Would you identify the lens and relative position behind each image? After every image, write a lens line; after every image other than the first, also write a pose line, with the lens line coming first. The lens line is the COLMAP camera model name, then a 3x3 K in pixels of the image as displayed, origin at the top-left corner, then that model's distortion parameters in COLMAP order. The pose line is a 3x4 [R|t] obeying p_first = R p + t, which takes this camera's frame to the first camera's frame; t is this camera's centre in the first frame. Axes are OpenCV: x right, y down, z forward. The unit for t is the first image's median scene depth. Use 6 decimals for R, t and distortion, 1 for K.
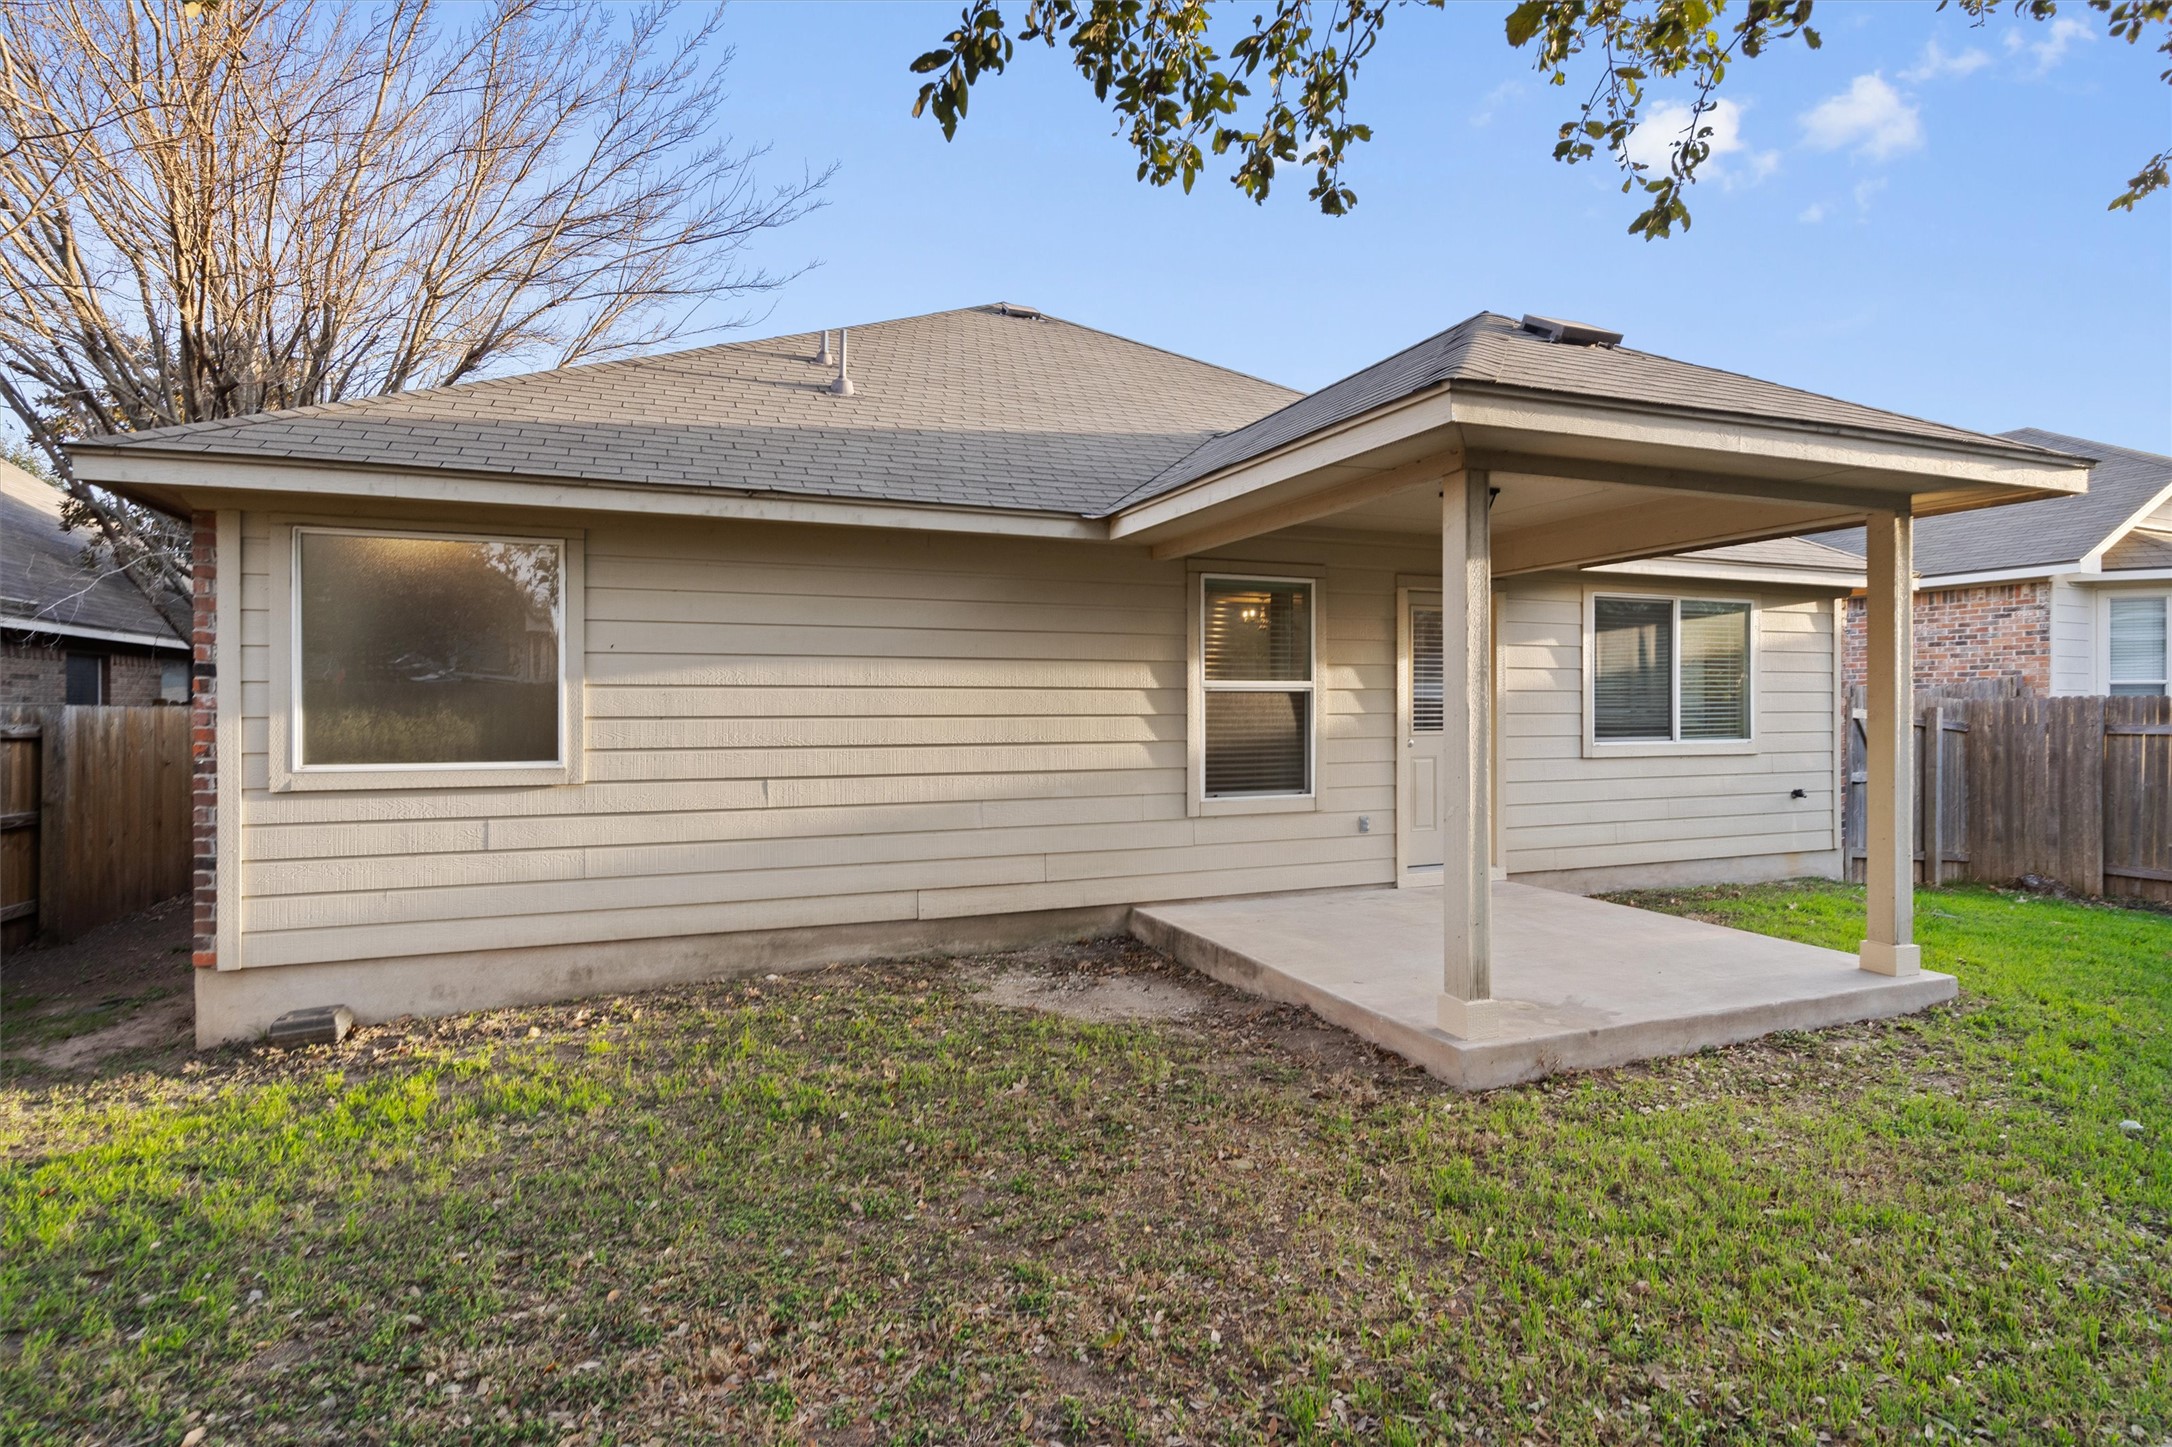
lens RADIAL K [[1074.5, 0, 1084.8], [0, 1074.5, 710.6], [0, 0, 1]] dist [0.000655, 0.000288]
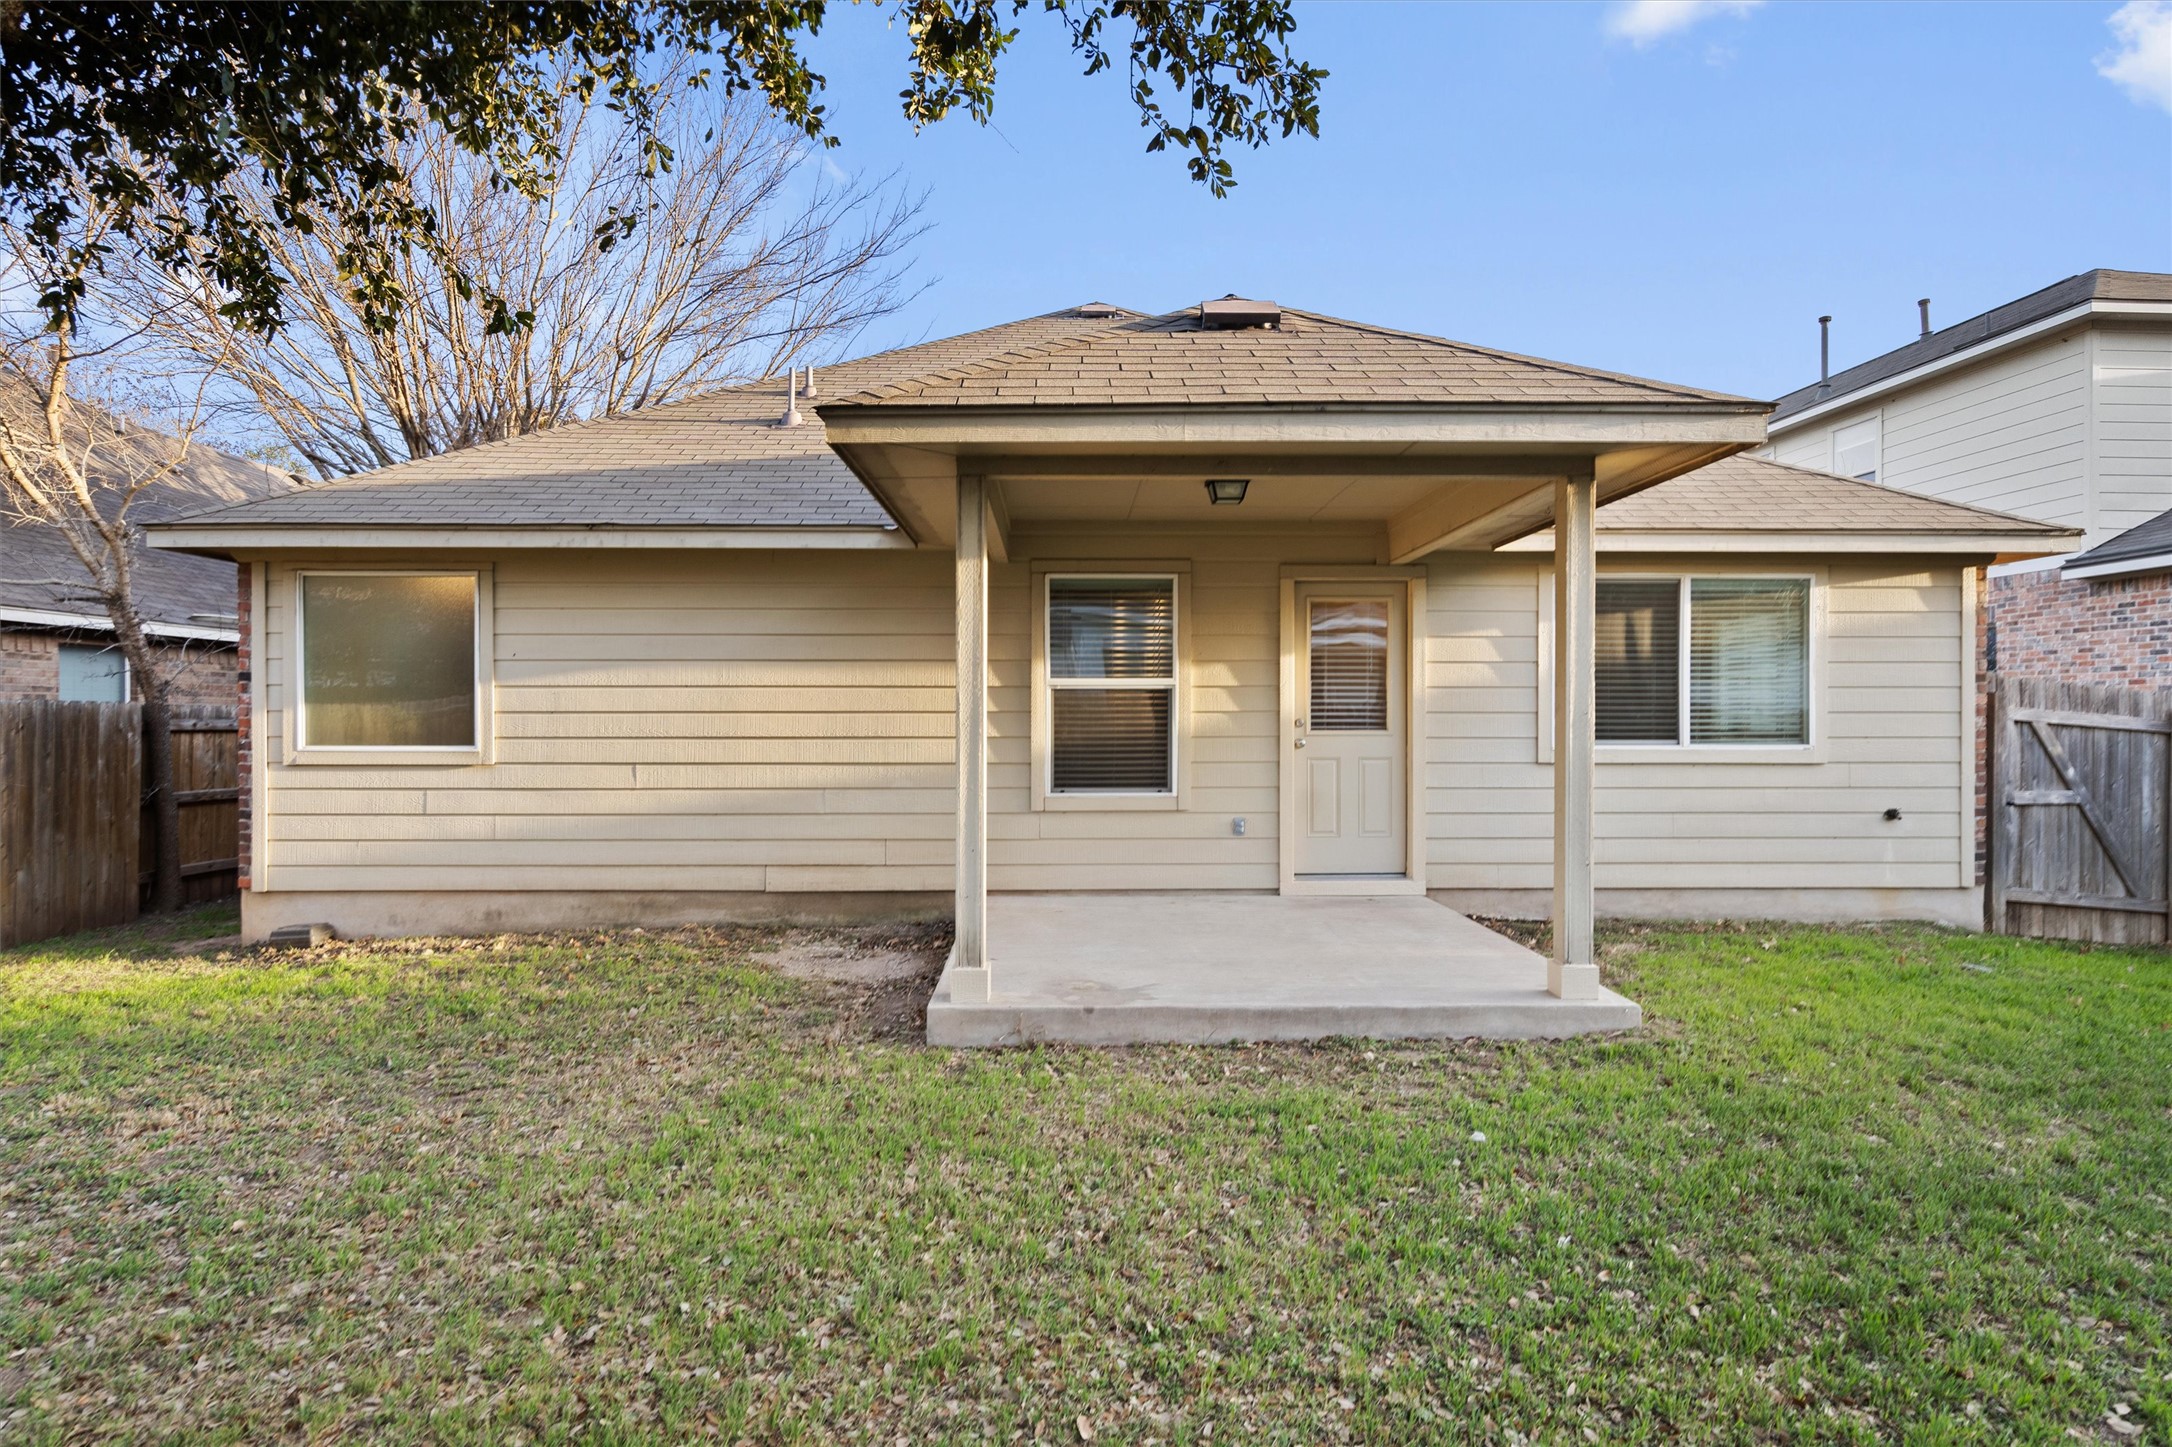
lens RADIAL K [[1179.0, 0, 1084.2], [0, 1179.0, 724.8], [0, 0, 1]] dist [0.000922, 0.002582]
pose [[0.936857, 0.003525, -0.349695, 0.614647], [-0.002591, 0.999992, 0.003138, 0.014323], [0.349703, -0.002034, 0.936858, -0.049322]]
